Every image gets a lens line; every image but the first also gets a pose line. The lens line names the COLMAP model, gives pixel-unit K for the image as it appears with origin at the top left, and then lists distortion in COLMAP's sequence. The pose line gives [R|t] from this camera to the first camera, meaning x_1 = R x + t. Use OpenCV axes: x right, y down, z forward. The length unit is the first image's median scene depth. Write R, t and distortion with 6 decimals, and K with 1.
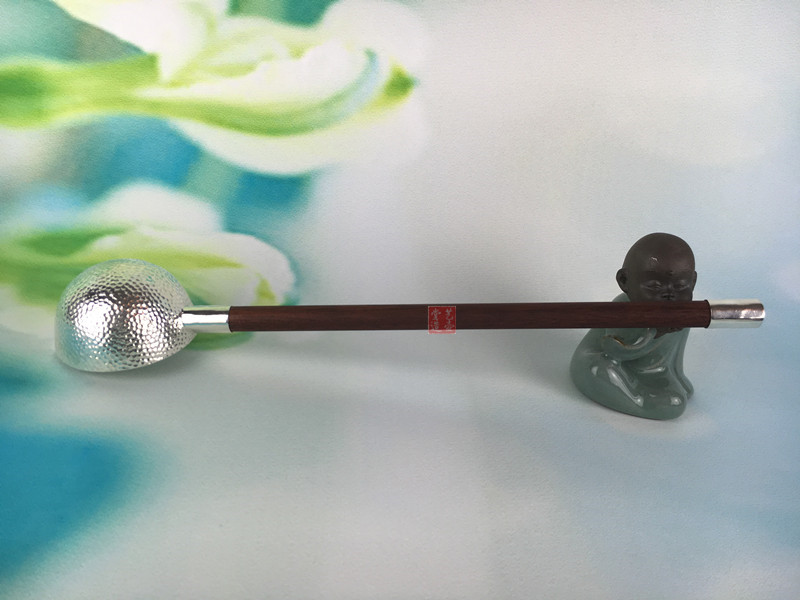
lens RADIAL K [[680.9, 0, 400.0], [0, 680.9, 300.0], [0, 0, 1]] dist [0.057388, -0.120093]
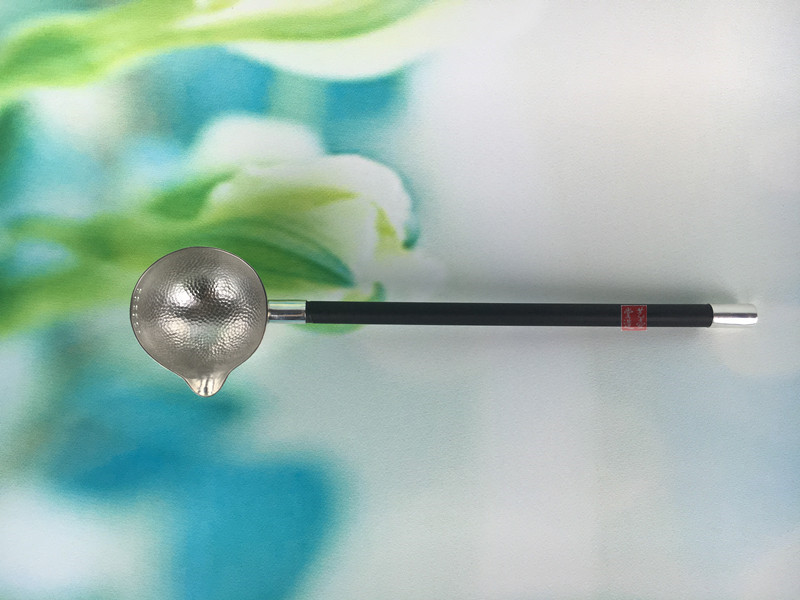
lens RADIAL K [[680.9, 0, 400.0], [0, 680.9, 300.0], [0, 0, 1]] dist [0.057388, -0.120093]
pose [[0.970719, -0.029257, -0.238429, 0.056655], [0.200316, 0.646409, 0.736226, -0.637567], [0.132583, -0.762430, 0.633342, 0.268988]]
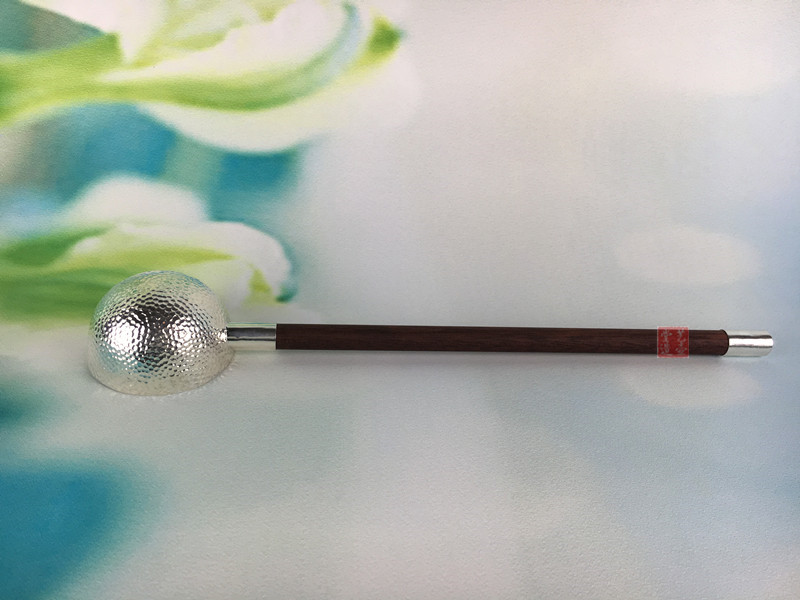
lens RADIAL K [[680.9, 0, 400.0], [0, 680.9, 300.0], [0, 0, 1]] dist [0.057388, -0.120093]
pose [[0.995286, -0.088441, -0.039788, 0.026061], [0.091179, 0.993134, 0.073294, -0.037944], [0.033032, -0.076576, 0.996516, 0.075575]]
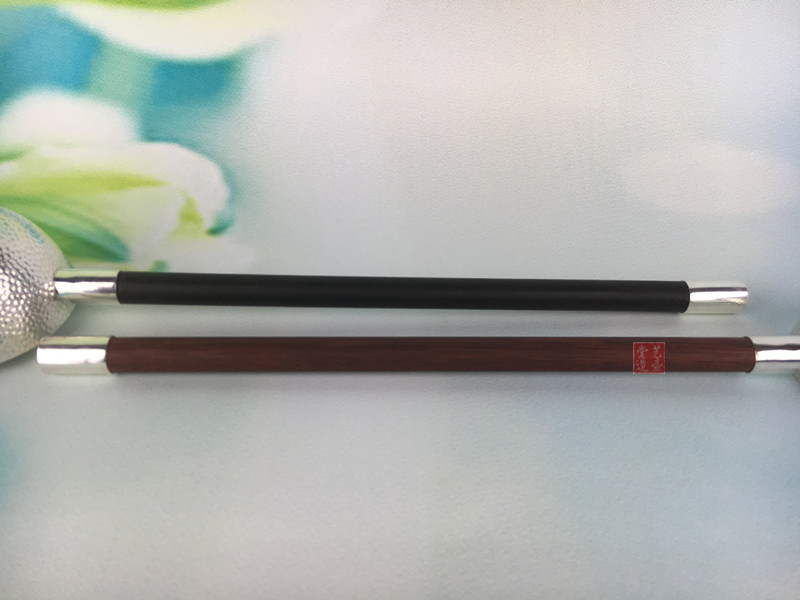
lens RADIAL K [[680.9, 0, 400.0], [0, 680.9, 300.0], [0, 0, 1]] dist [0.057388, -0.120093]
pose [[0.989120, -0.074041, -0.127122, 0.130789], [0.094156, 0.982562, 0.160332, -0.017707], [0.113034, -0.170557, 0.978843, 0.215790]]
